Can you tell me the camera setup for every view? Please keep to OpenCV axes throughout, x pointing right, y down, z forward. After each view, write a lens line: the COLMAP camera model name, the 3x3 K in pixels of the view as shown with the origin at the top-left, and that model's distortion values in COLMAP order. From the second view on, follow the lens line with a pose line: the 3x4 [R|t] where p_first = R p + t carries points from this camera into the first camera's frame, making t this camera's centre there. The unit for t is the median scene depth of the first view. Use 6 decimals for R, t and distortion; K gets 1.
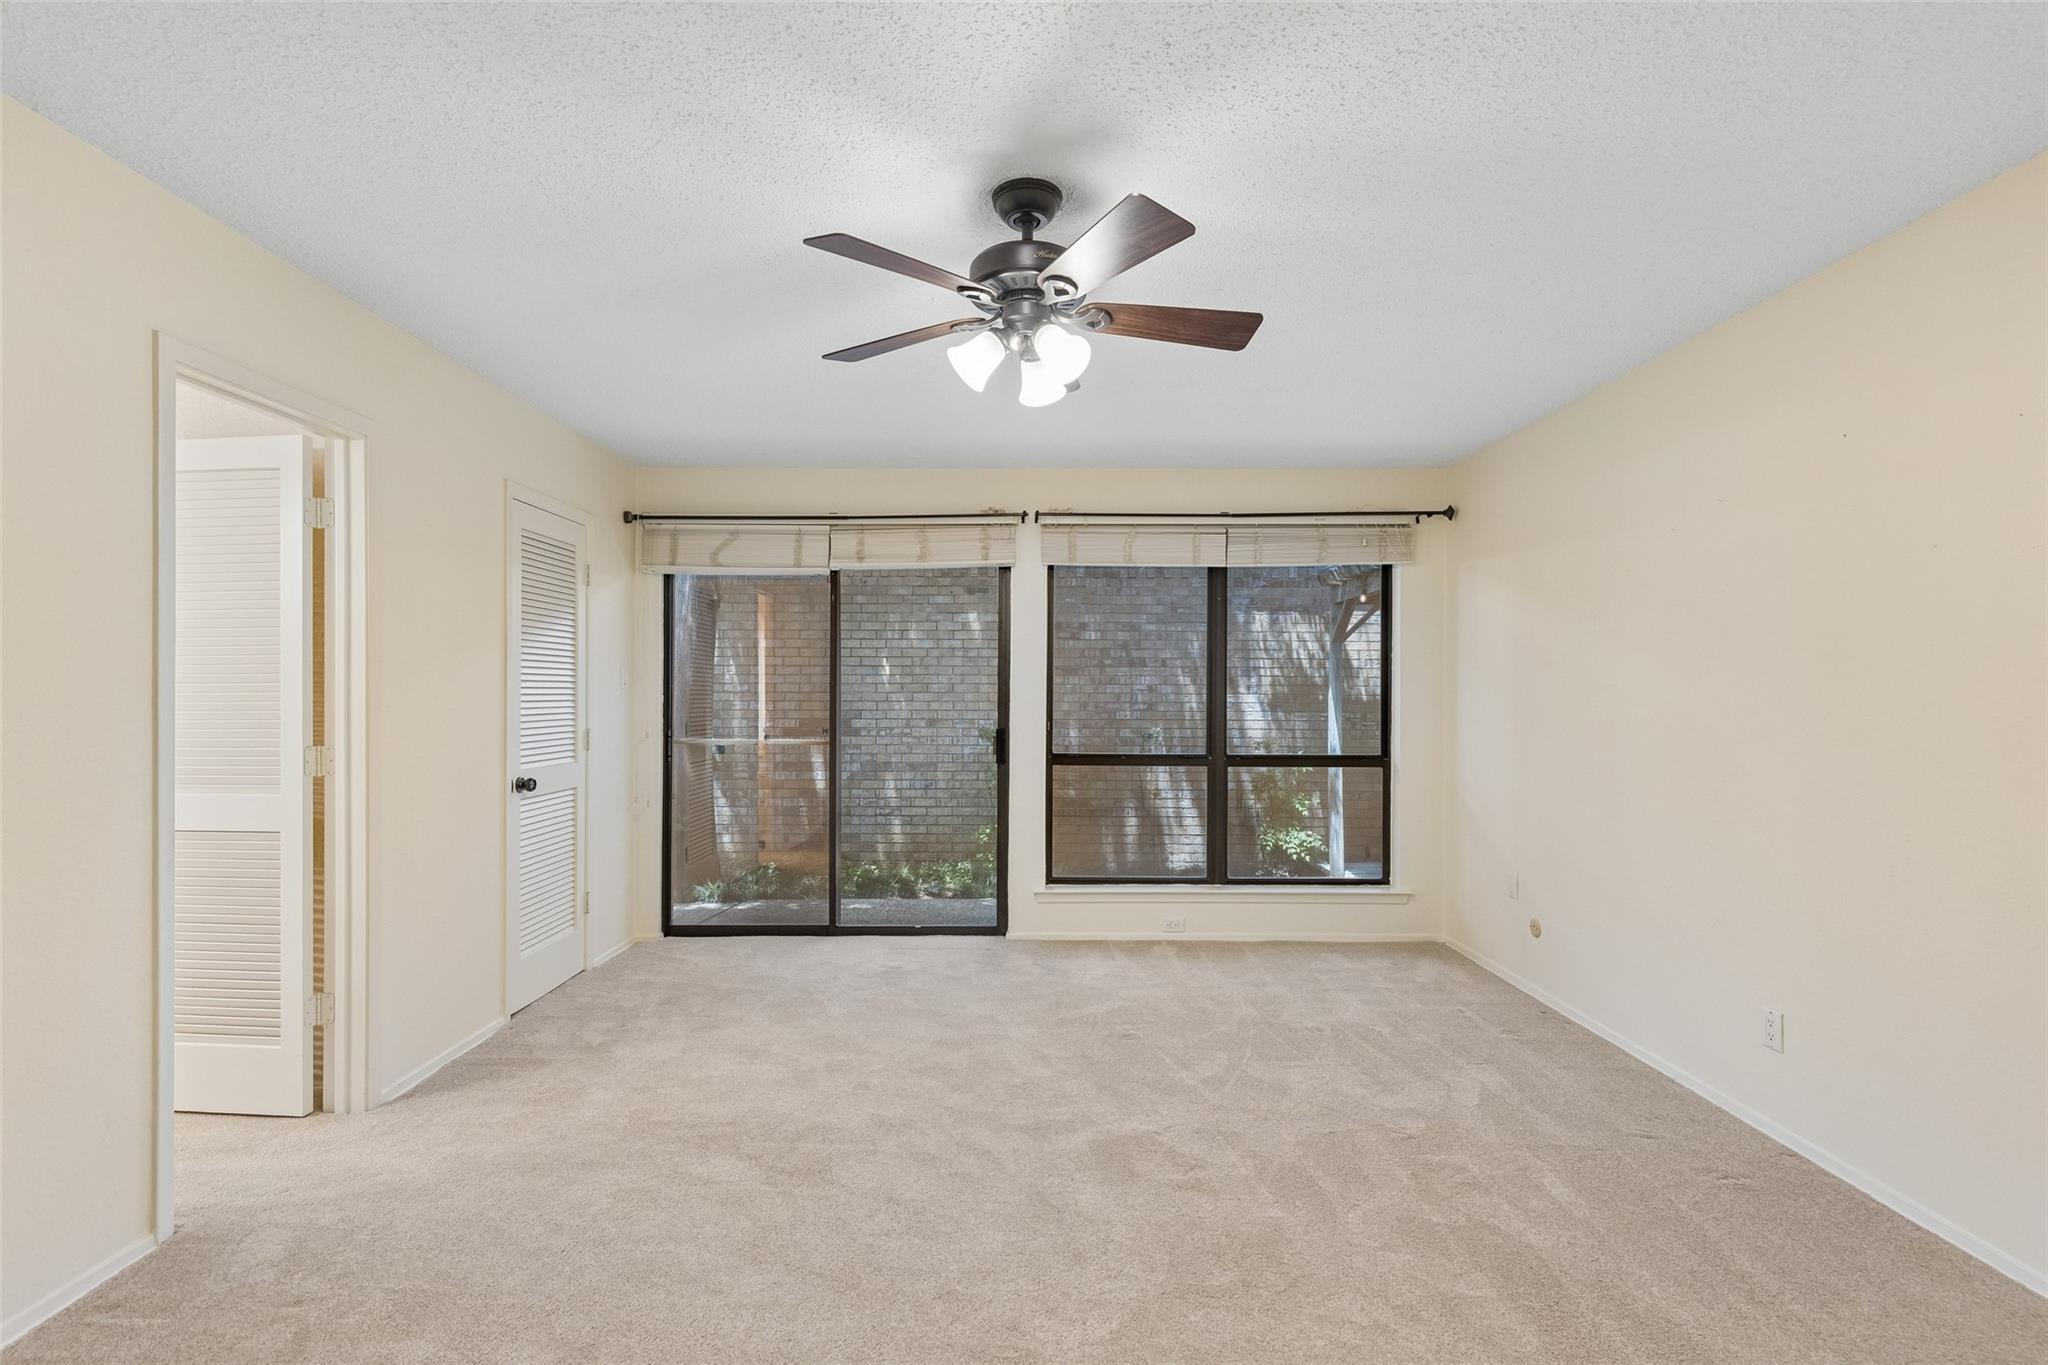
lens RADIAL K [[928.0, 0, 1023.3], [0, 928.0, 689.1], [0, 0, 1]] dist [0.018303, -0.003063]
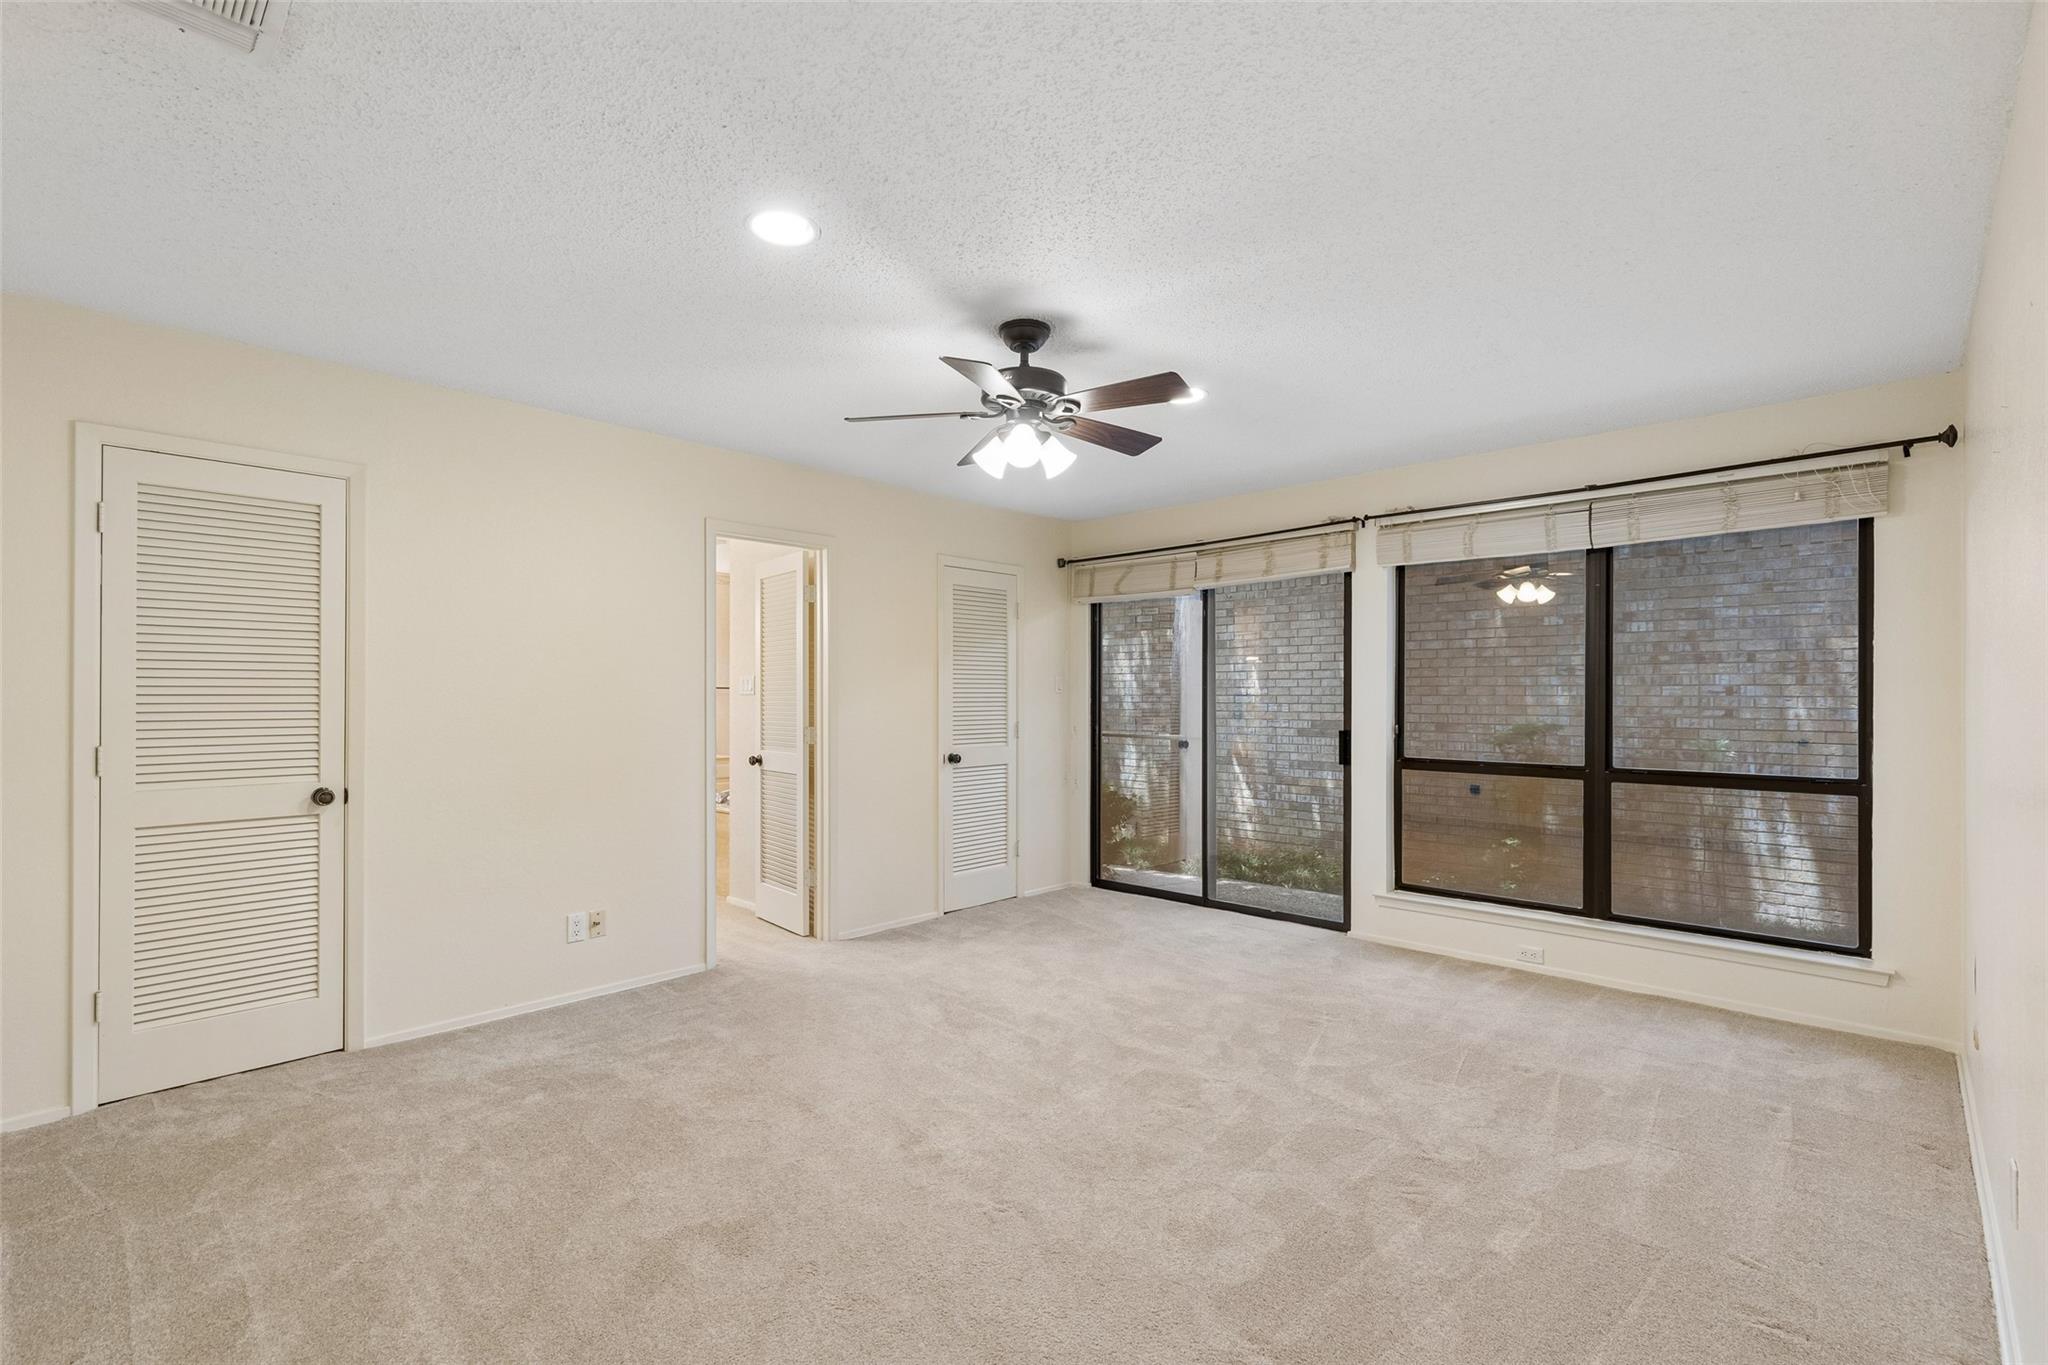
lens RADIAL K [[928.0, 0, 1021.9], [0, 928.0, 685.8], [0, 0, 1]] dist [0.018303, -0.003063]
pose [[0.722783, -0.009732, -0.691006, 0.440750], [0.004501, 0.999946, -0.009375, 0.001326], [0.691060, 0.003666, 0.722788, 0.010784]]
